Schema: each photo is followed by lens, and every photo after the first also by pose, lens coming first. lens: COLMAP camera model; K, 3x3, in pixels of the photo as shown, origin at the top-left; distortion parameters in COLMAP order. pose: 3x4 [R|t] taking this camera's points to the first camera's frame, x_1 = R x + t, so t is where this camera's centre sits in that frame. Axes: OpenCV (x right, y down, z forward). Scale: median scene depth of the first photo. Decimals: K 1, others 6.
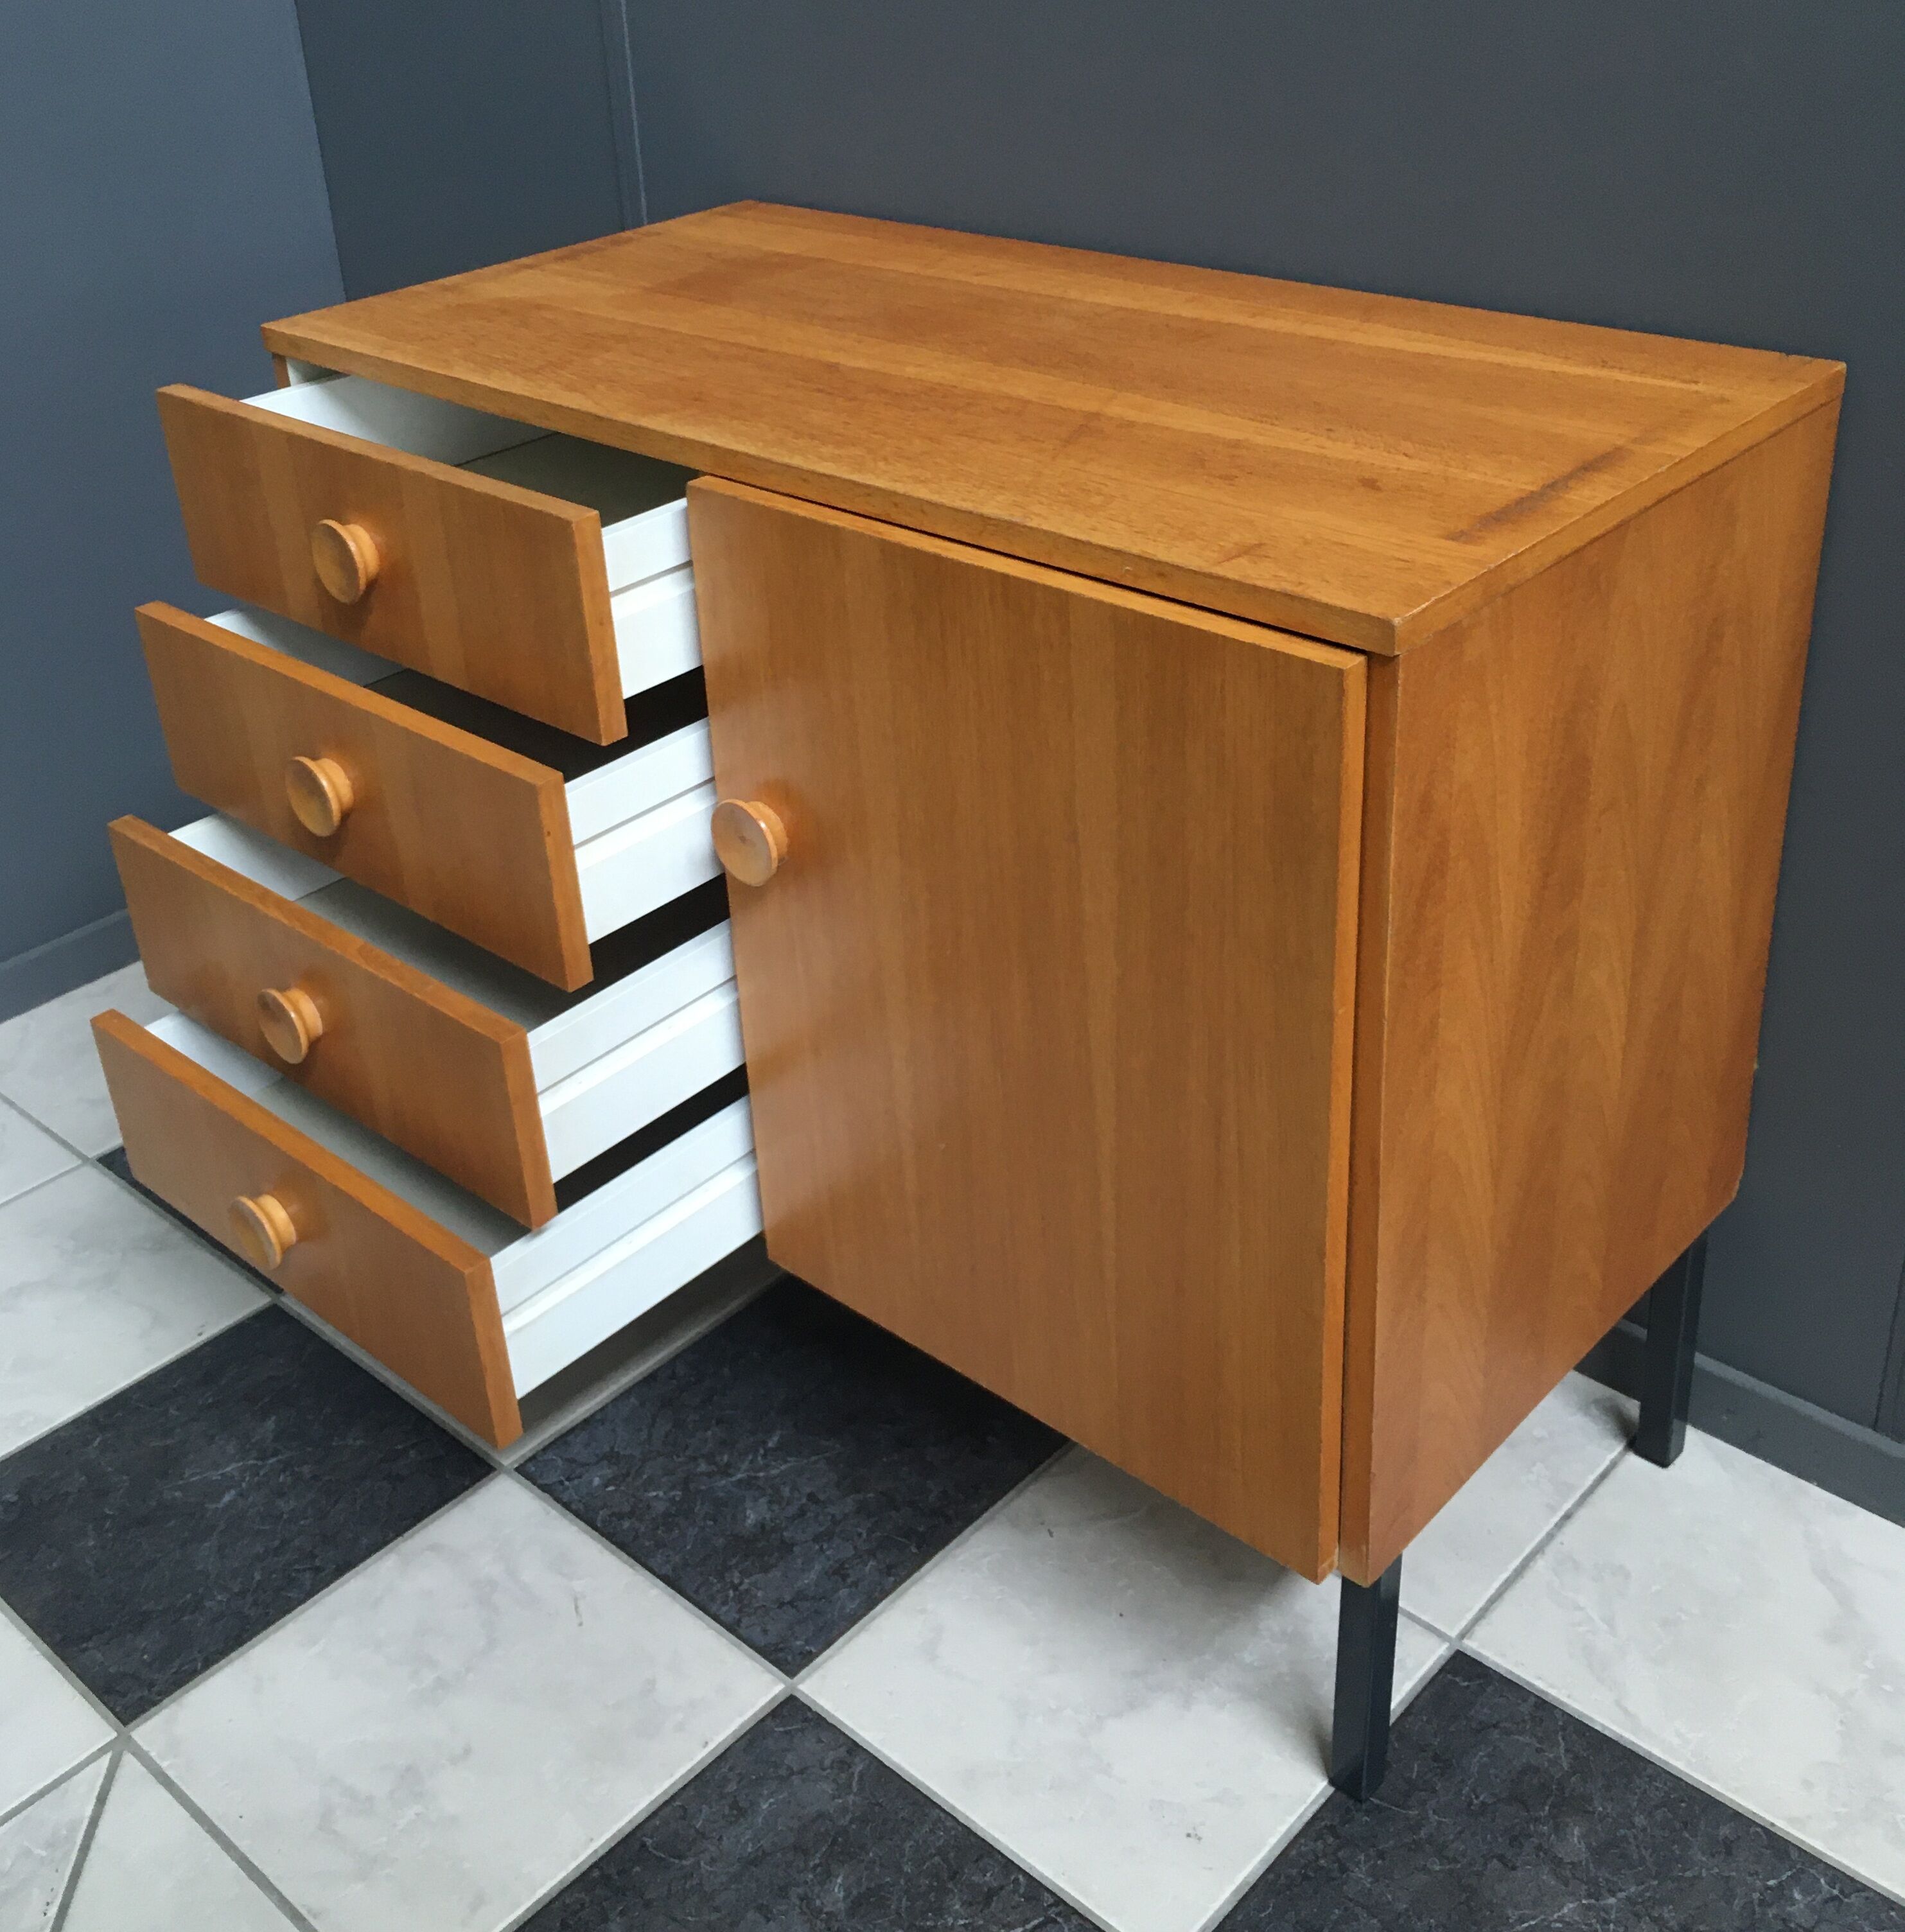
lens RADIAL K [[2240.7, 0, 899.8], [0, 2240.7, 768.0], [0, 0, 1]] dist [0.014202, 0.000000]
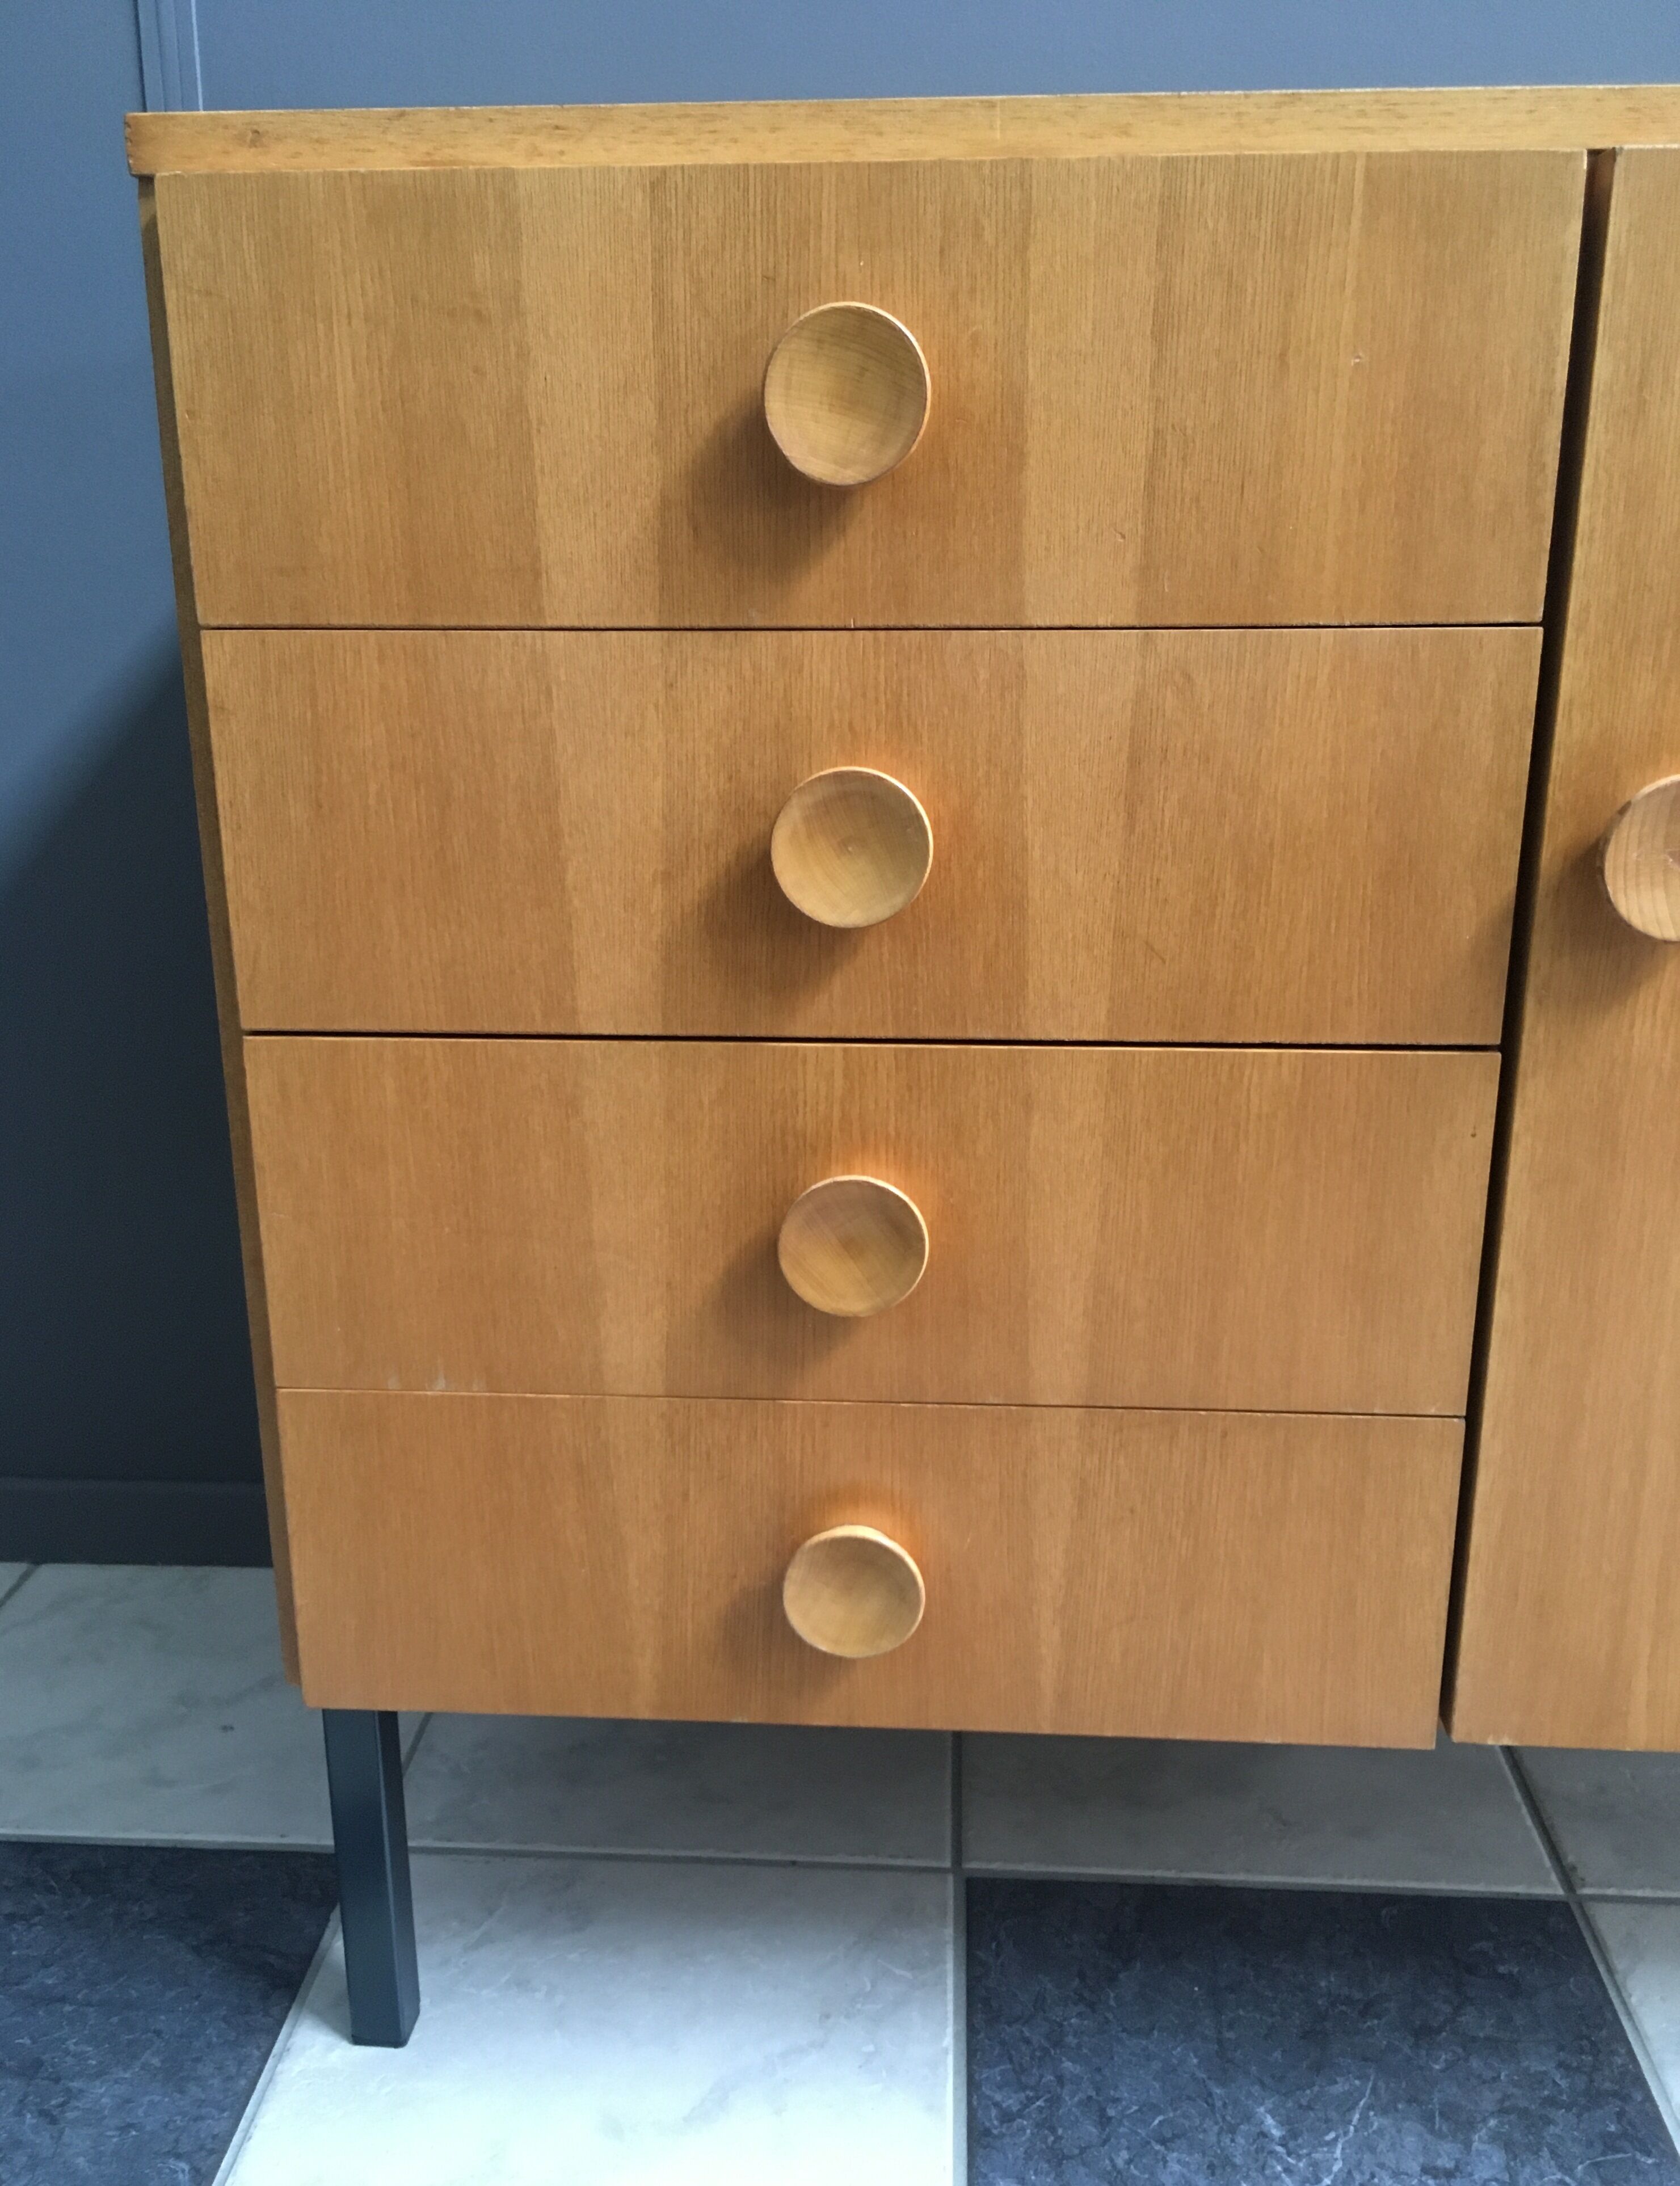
lens RADIAL K [[2020.0, 0, 821.4], [0, 2020.0, 1138.5], [0, 0, 1]] dist [0.019549, 0.000000]
pose [[0.772125, -0.139198, 0.620037, -0.515597], [0.244932, 0.965515, -0.088253, 0.085722], [-0.586371, 0.220010, 0.779593, 0.715487]]
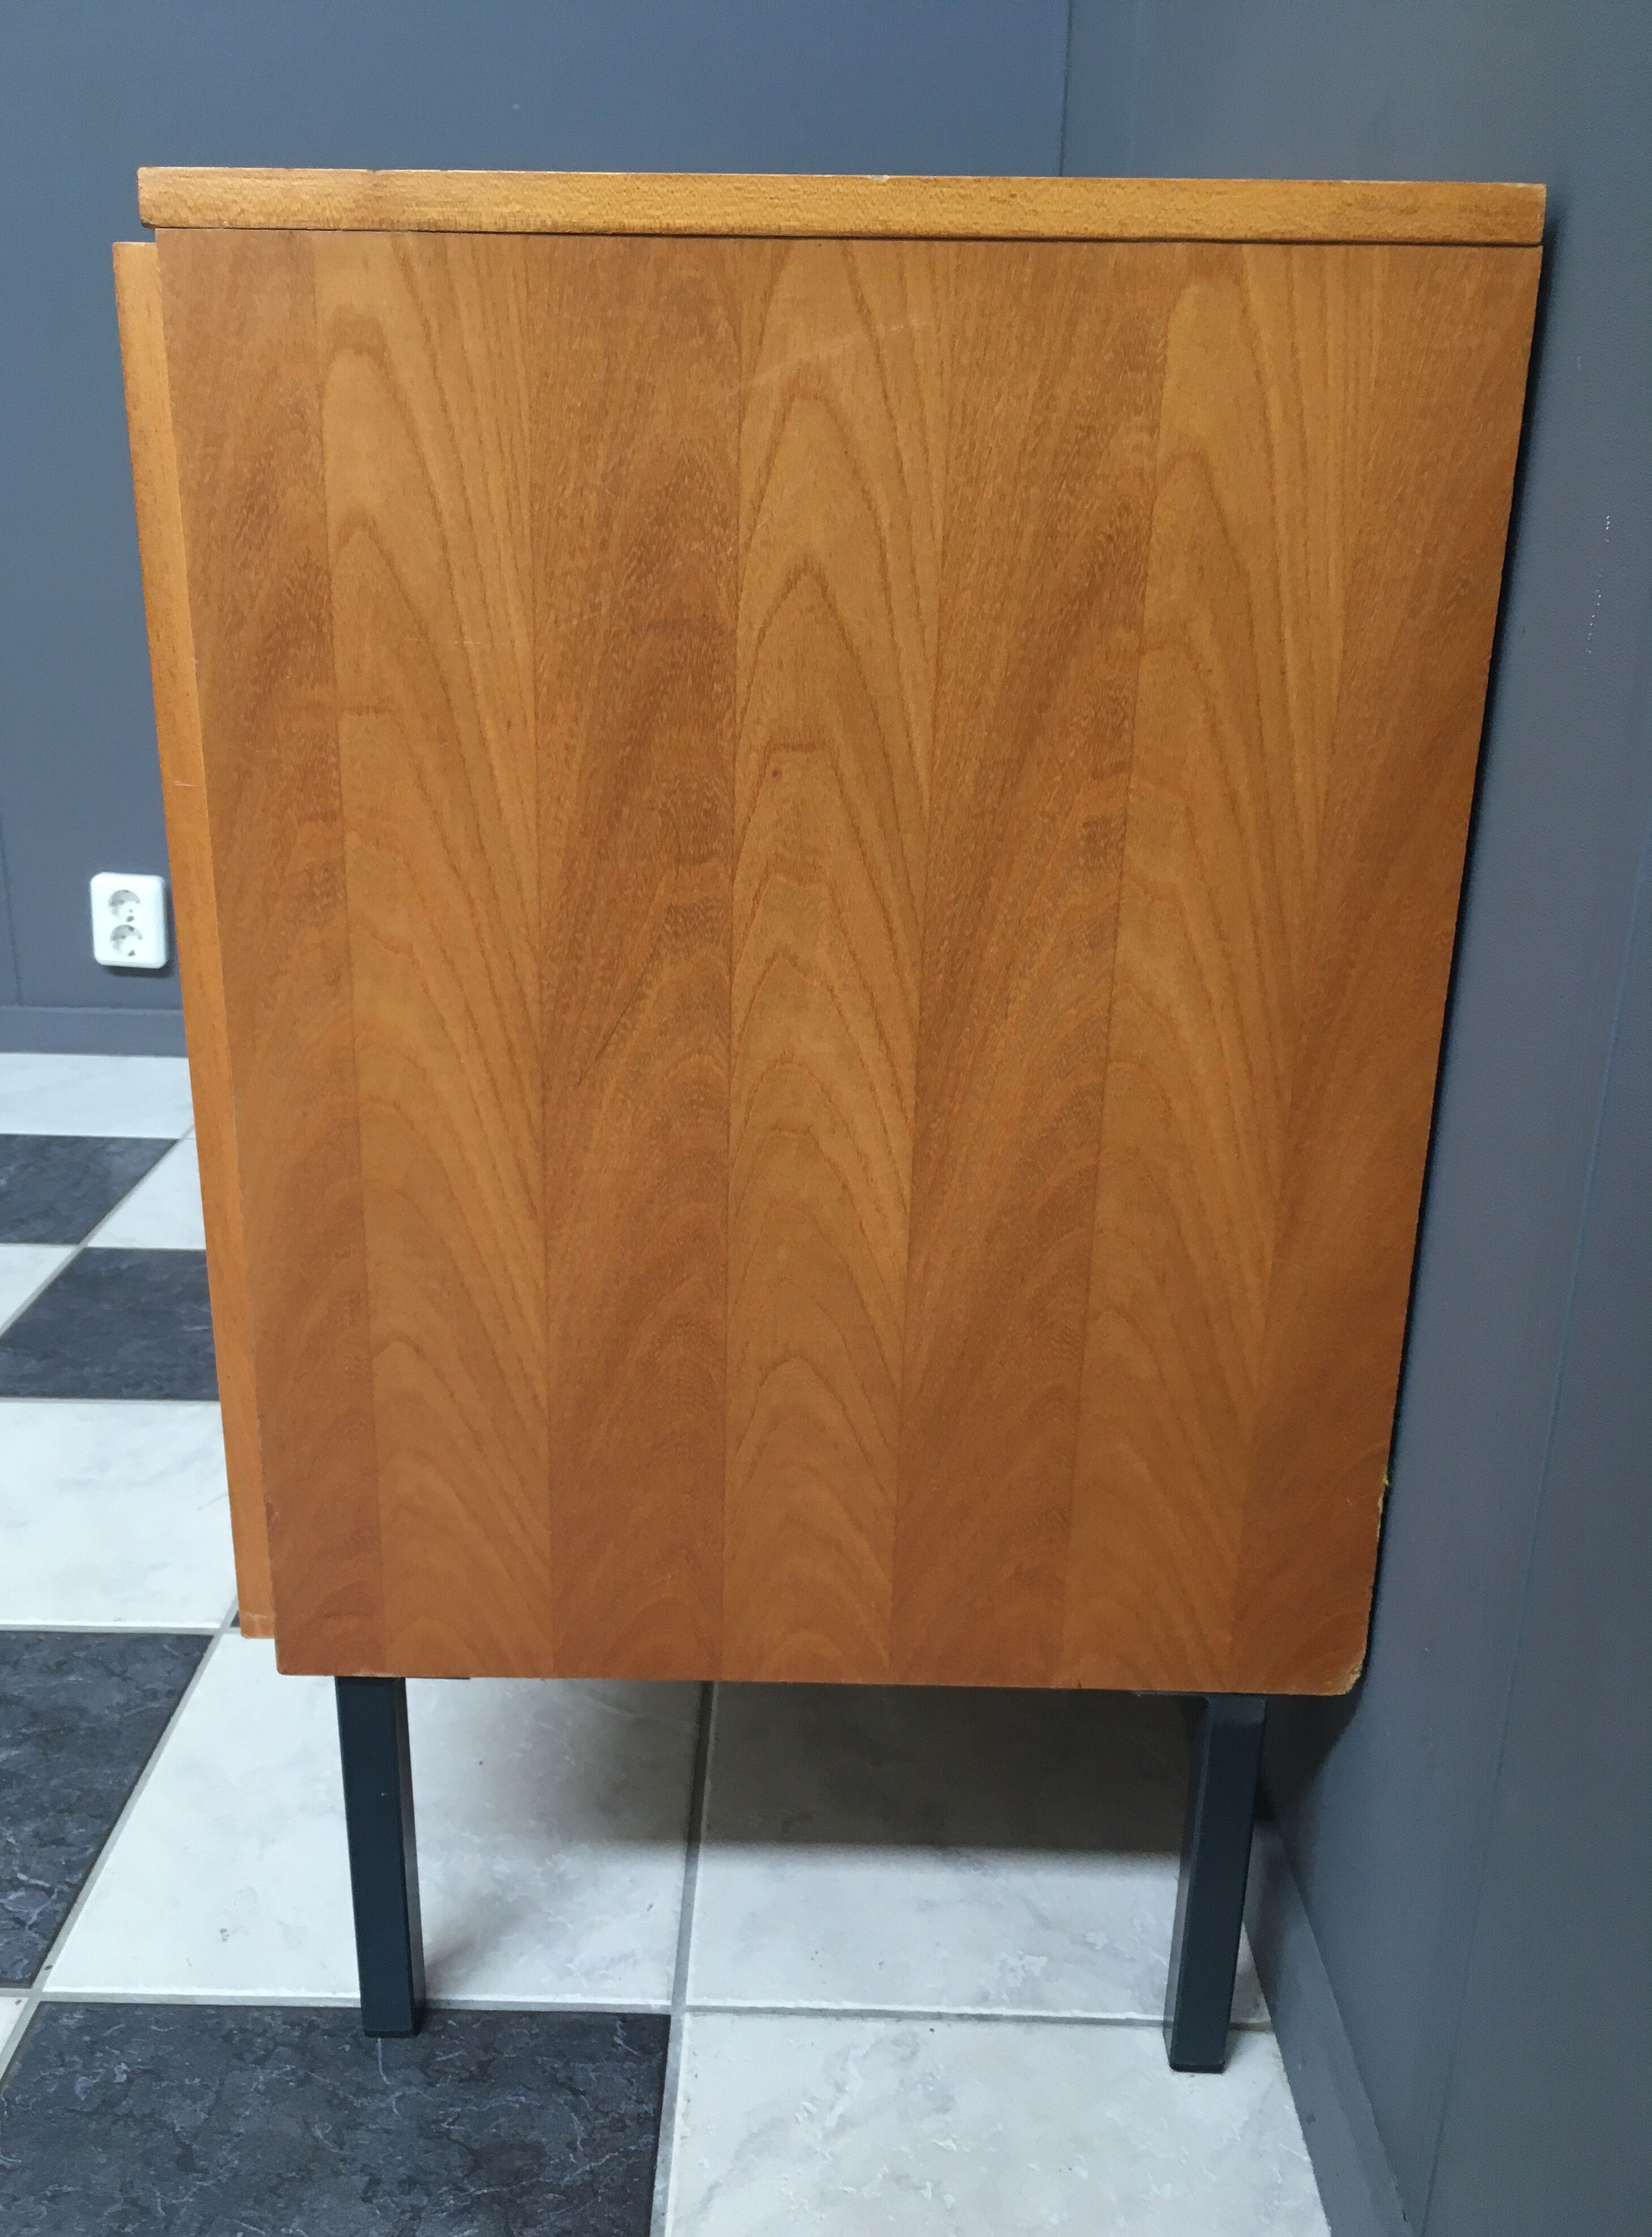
lens RADIAL K [[1970.6, 0, 792.3], [0, 1970.6, 1139.1], [0, 0, 1]] dist [0.047848, -0.069648]
pose [[0.673446, 0.310355, -0.670932, 0.641633], [-0.373159, 0.926202, 0.053879, 0.082022], [0.638140, 0.214080, 0.739559, 0.505966]]
